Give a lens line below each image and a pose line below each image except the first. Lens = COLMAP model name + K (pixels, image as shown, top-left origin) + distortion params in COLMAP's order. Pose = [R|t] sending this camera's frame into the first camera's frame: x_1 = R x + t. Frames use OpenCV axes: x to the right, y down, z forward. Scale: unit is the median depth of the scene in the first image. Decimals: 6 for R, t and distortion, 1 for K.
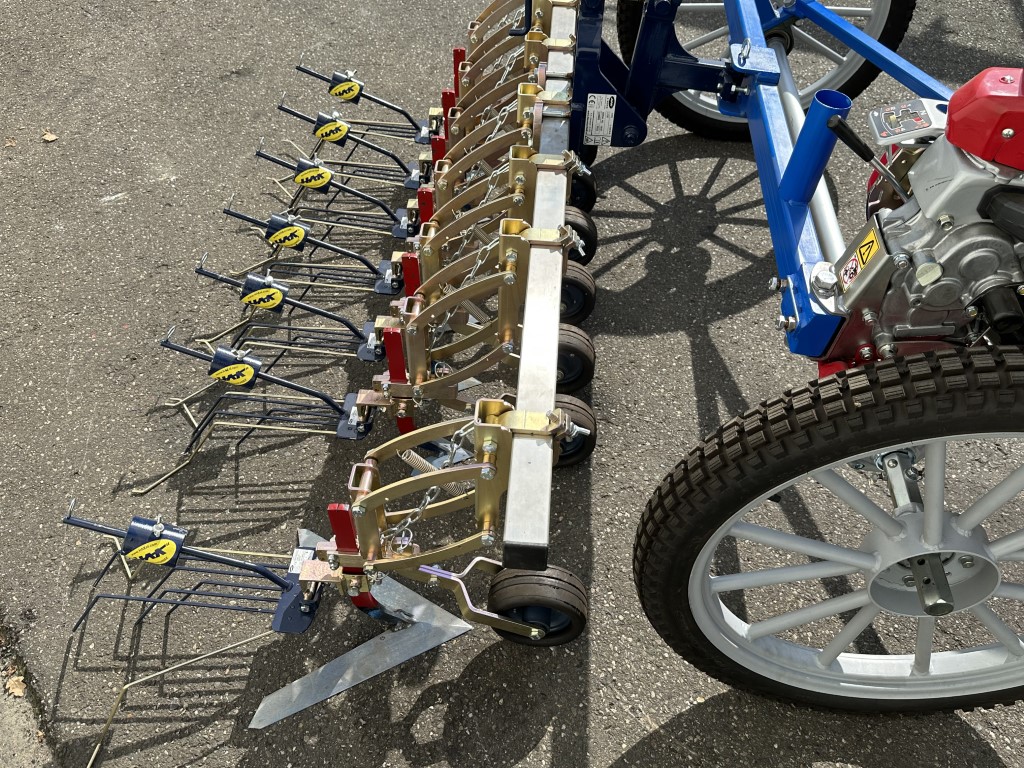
lens RADIAL K [[860.8, 0, 512.0], [0, 860.8, 384.0], [0, 0, 1]] dist [-0.000724, -0.004932]
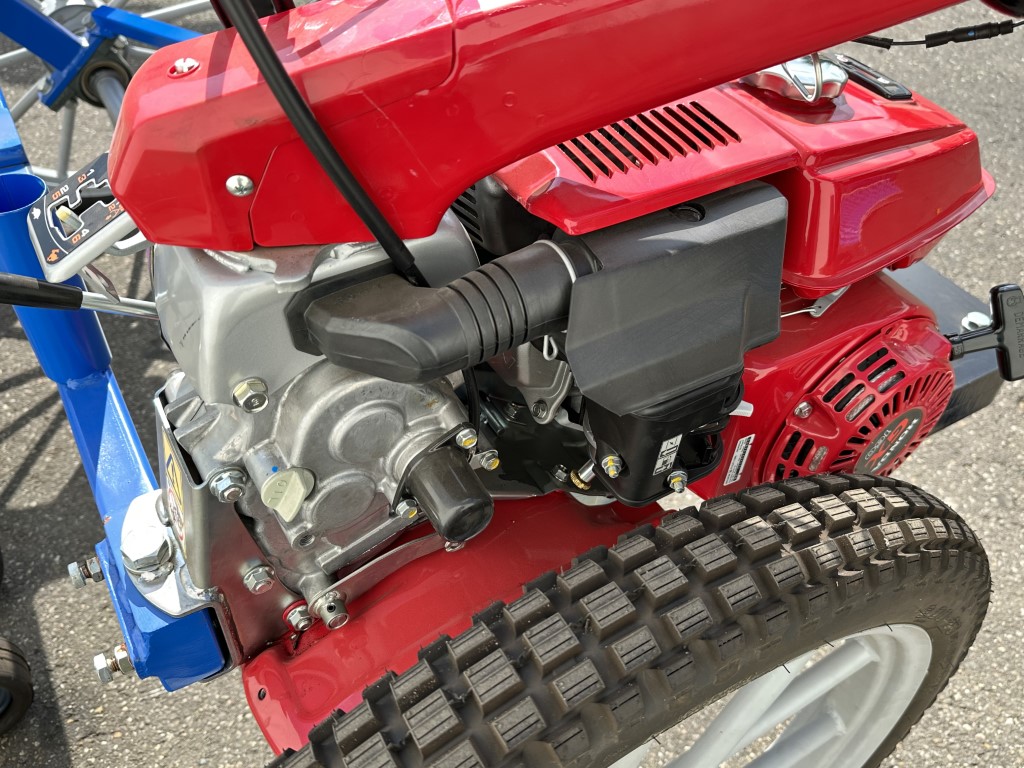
lens RADIAL K [[860.8, 0, 512.0], [0, 860.8, 384.0], [0, 0, 1]] dist [-0.000724, -0.004932]
pose [[0.813066, -0.453547, 0.364993, 0.303696], [0.457761, 0.885421, 0.080521, -0.111896], [-0.359693, 0.101610, 0.927522, 0.357925]]
